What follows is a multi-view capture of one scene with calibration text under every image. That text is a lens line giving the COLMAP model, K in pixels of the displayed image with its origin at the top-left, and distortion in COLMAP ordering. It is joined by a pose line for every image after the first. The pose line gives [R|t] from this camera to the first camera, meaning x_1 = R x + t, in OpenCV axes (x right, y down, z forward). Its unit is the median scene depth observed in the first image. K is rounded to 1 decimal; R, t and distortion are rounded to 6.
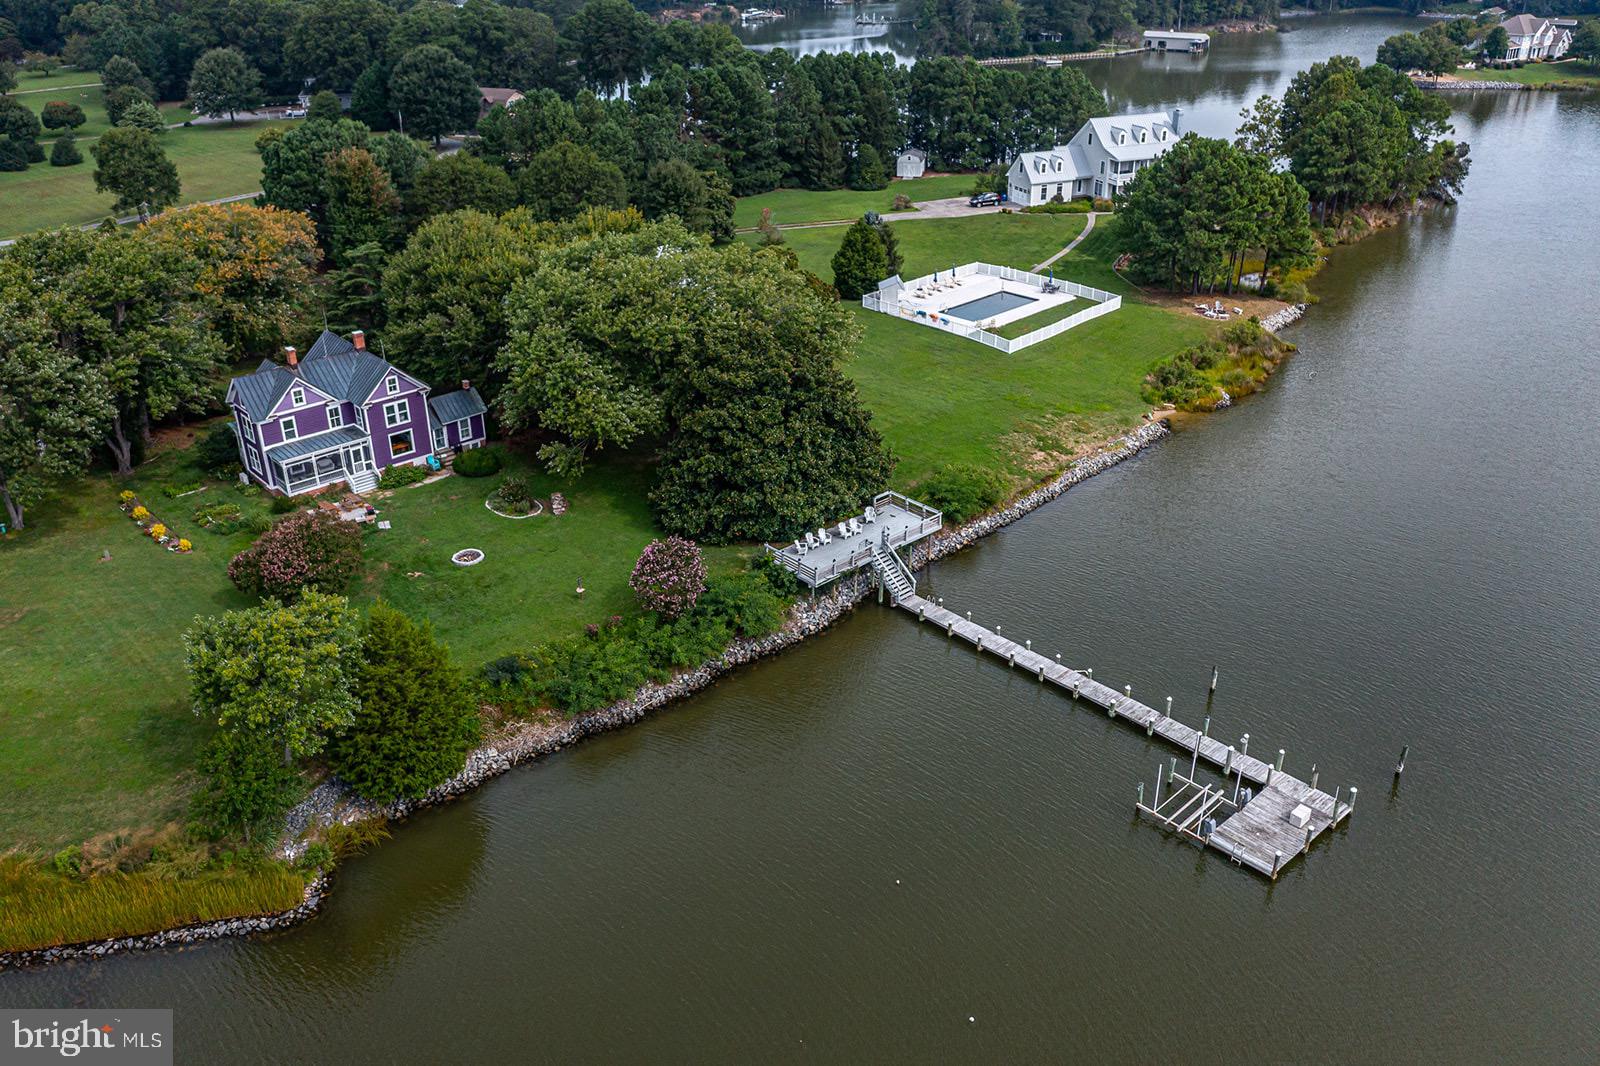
lens RADIAL K [[1279.8, 0, 800.0], [0, 1279.8, 533.0], [0, 0, 1]] dist [-0.013850, 0.001368]
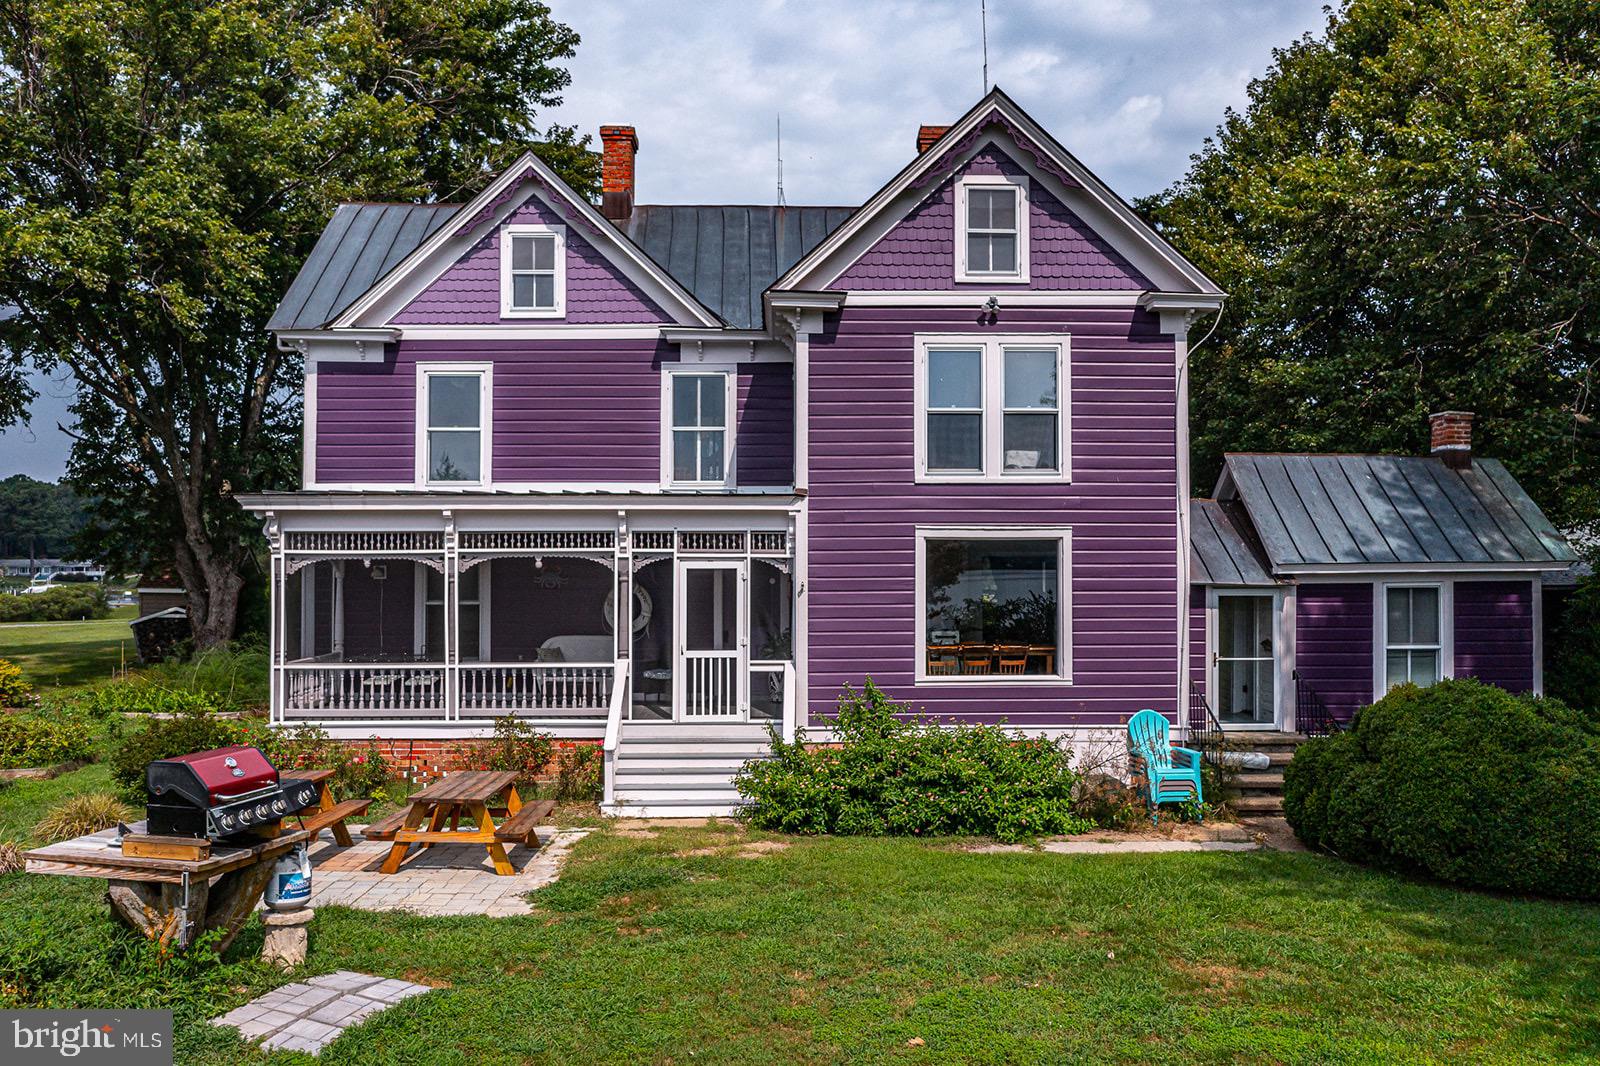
lens RADIAL K [[1299.9, 0, 800.0], [0, 1299.9, 533.0], [0, 0, 1]] dist [-0.013345, -0.003512]
pose [[0.751405, -0.002216, -0.659837, -0.224376], [-0.302971, 0.887191, -0.347995, -0.013665], [0.586173, 0.461397, 0.665969, 0.884275]]
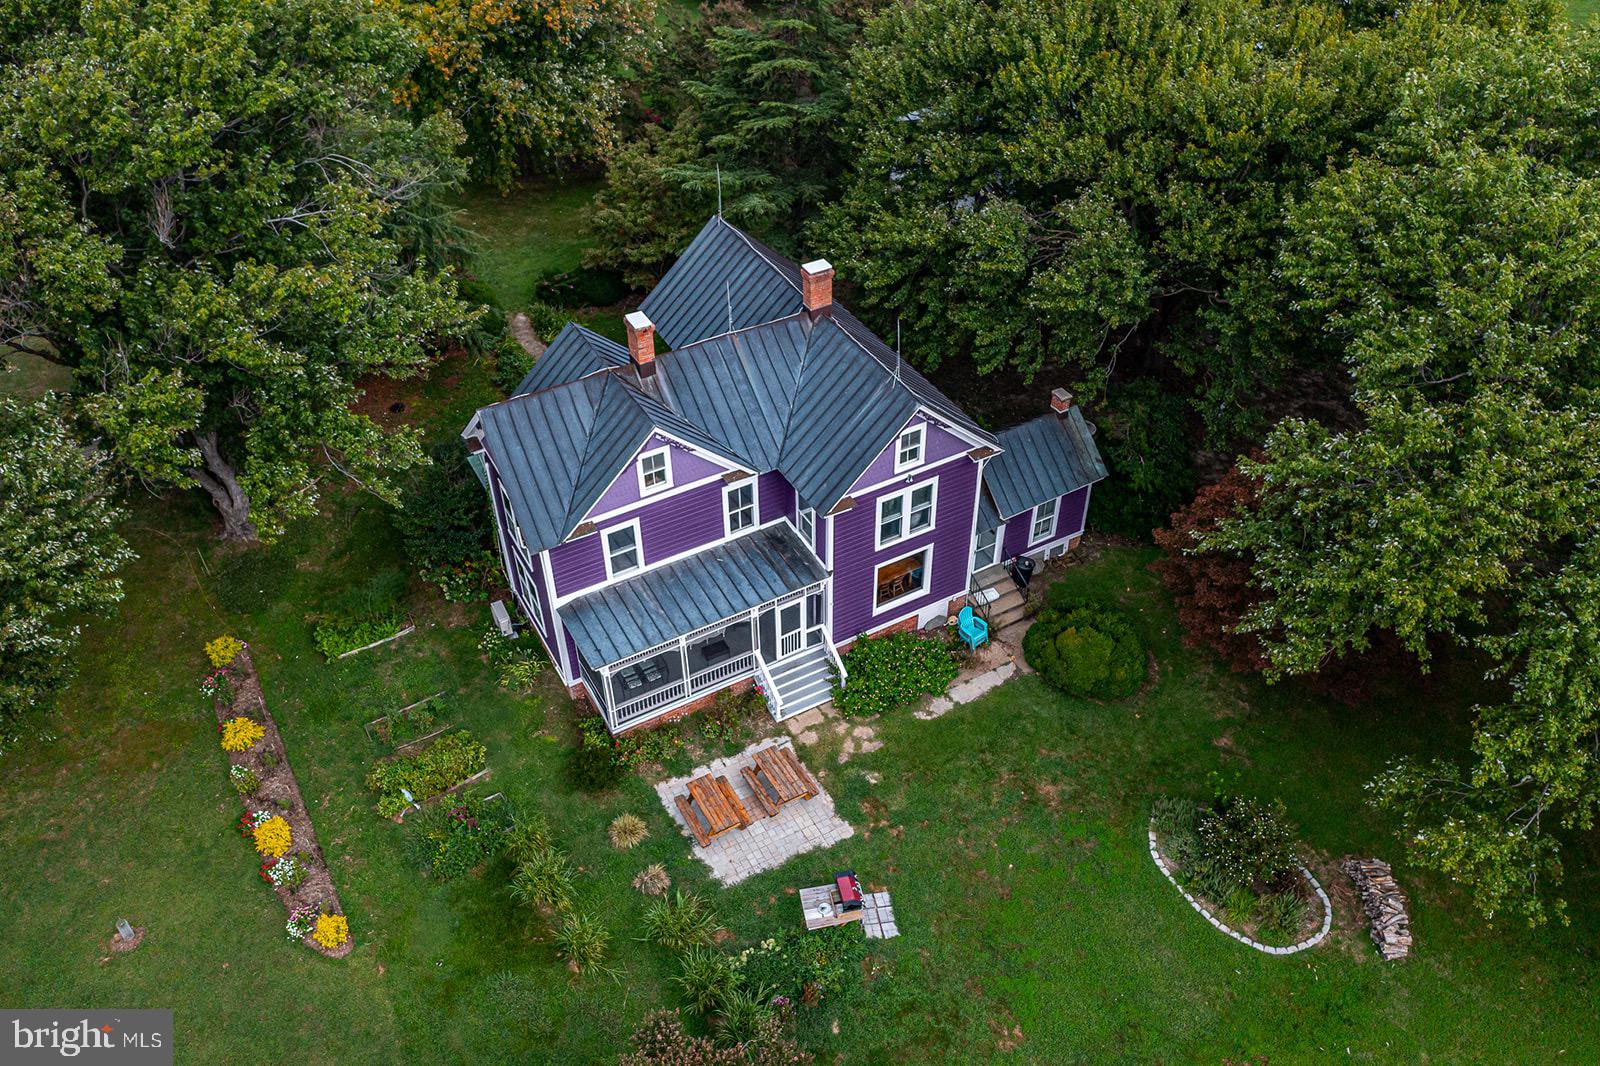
lens RADIAL K [[1279.8, 0, 800.0], [0, 1279.8, 533.0], [0, 0, 1]] dist [-0.013850, 0.001368]
pose [[0.975086, 0.145349, -0.167574, -0.284138], [-0.099000, 0.961160, 0.257624, -0.179318], [0.198511, -0.234616, 0.951603, 0.650467]]
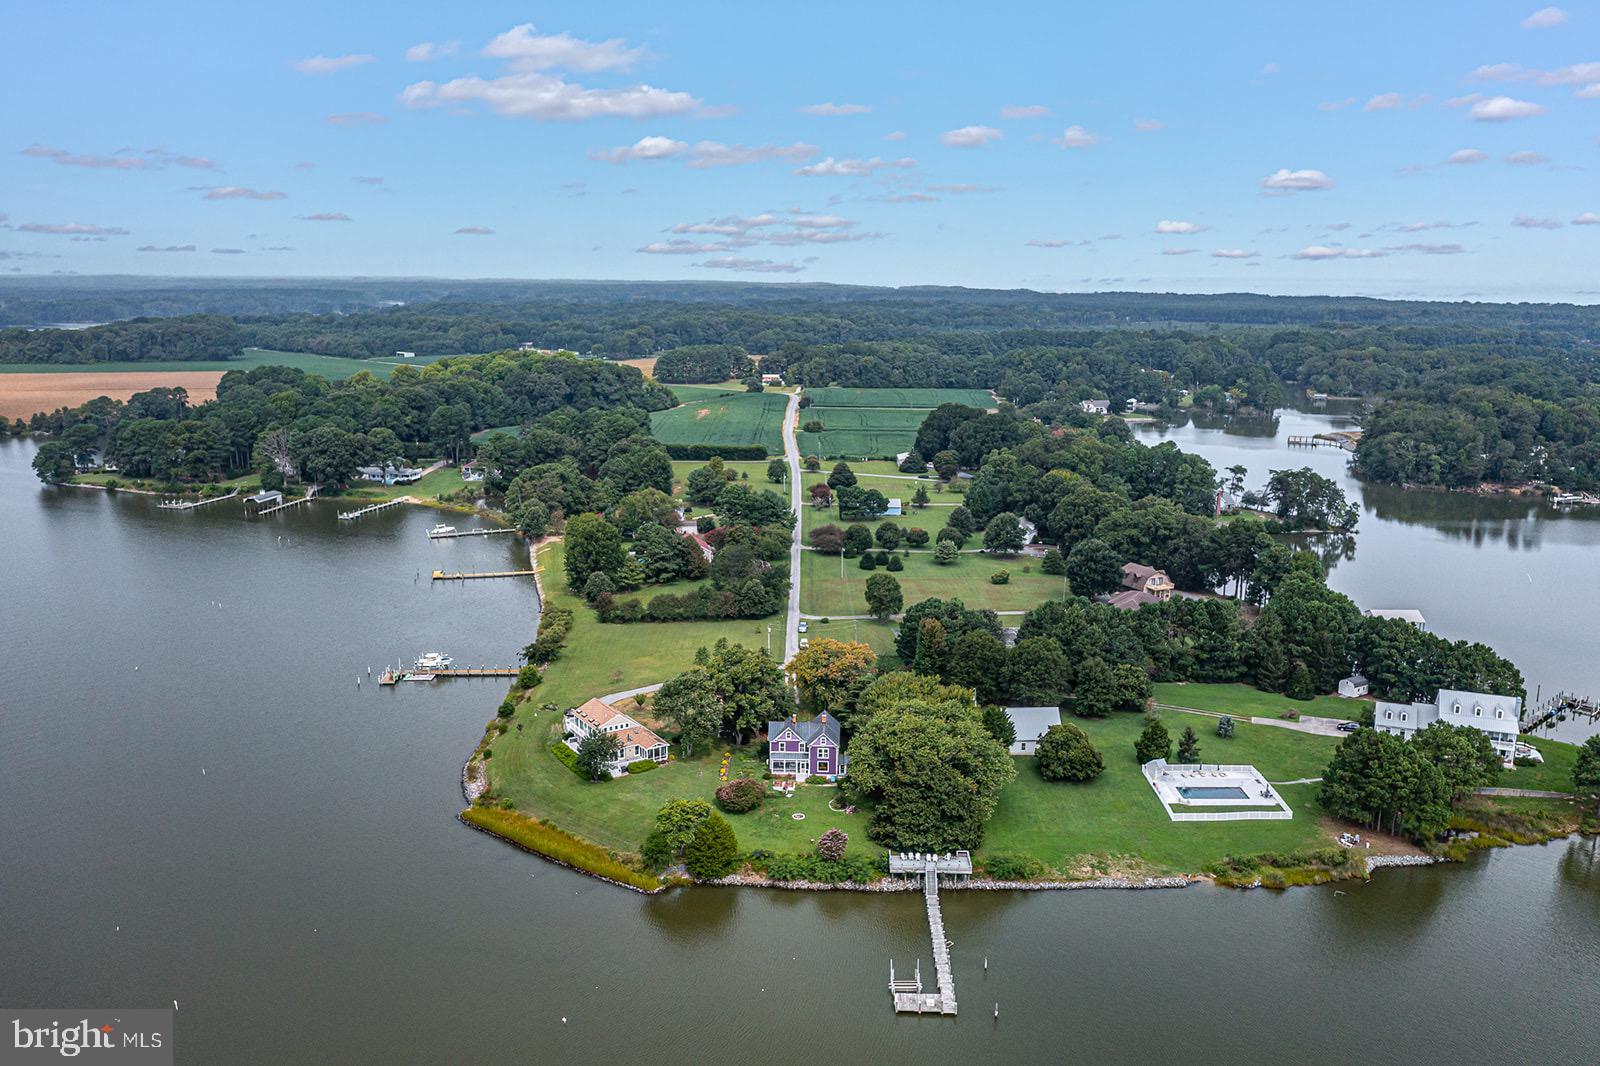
lens RADIAL K [[1299.9, 0, 800.0], [0, 1299.9, 533.0], [0, 0, 1]] dist [-0.013345, -0.003512]
pose [[0.714641, 0.157678, -0.681488, 1.207015], [-0.325569, 0.937280, -0.124546, -0.161723], [0.619107, 0.310877, 0.721154, -0.858736]]
